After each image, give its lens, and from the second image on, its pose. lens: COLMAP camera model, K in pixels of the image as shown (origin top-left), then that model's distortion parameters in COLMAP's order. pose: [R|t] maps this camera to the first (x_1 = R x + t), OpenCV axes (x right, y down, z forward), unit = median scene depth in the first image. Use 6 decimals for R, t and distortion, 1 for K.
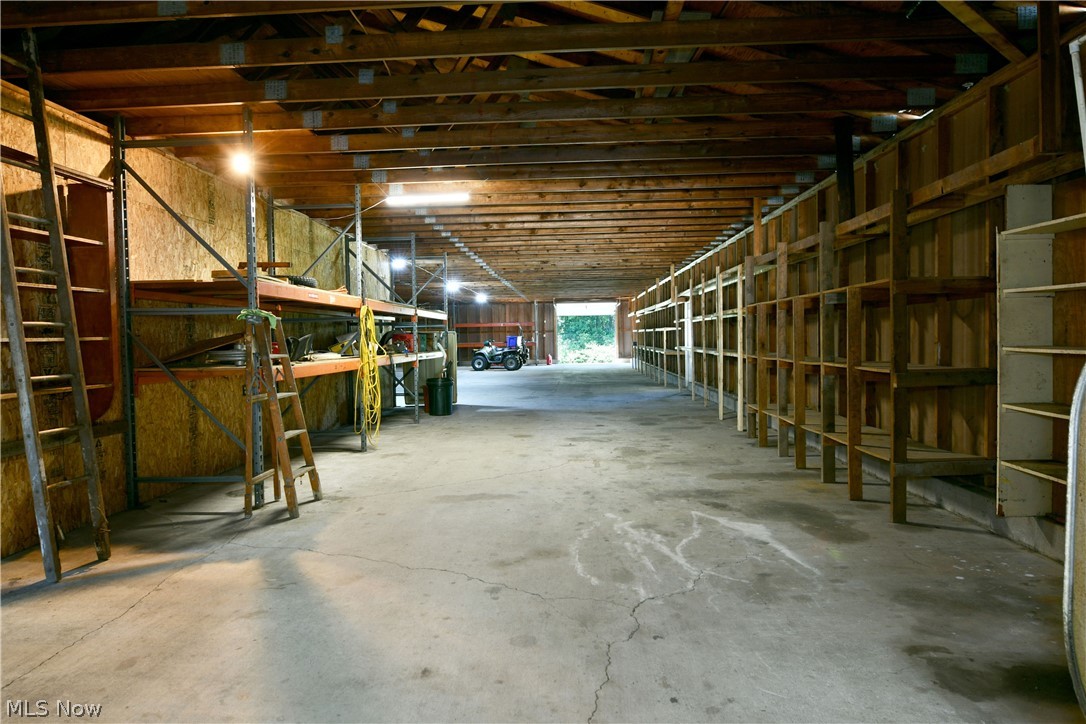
lens RADIAL K [[659.7, 0, 540.5], [0, 659.7, 357.9], [0, 0, 1]] dist [-0.005305, -0.007172]
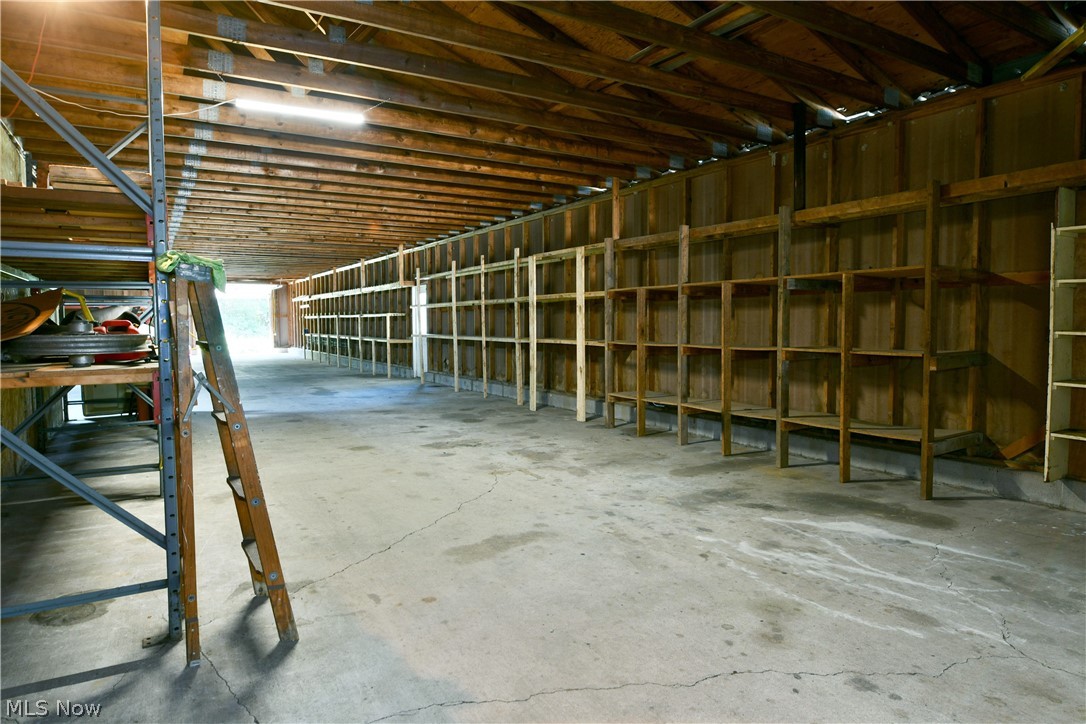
lens RADIAL K [[659.7, 0, 540.5], [0, 659.7, 357.9], [0, 0, 1]] dist [-0.005305, -0.007172]
pose [[0.828672, -0.018269, 0.559436, -0.564227], [0.008787, 0.999769, 0.019633, -0.000852], [-0.559665, -0.011354, 0.828641, 0.491660]]
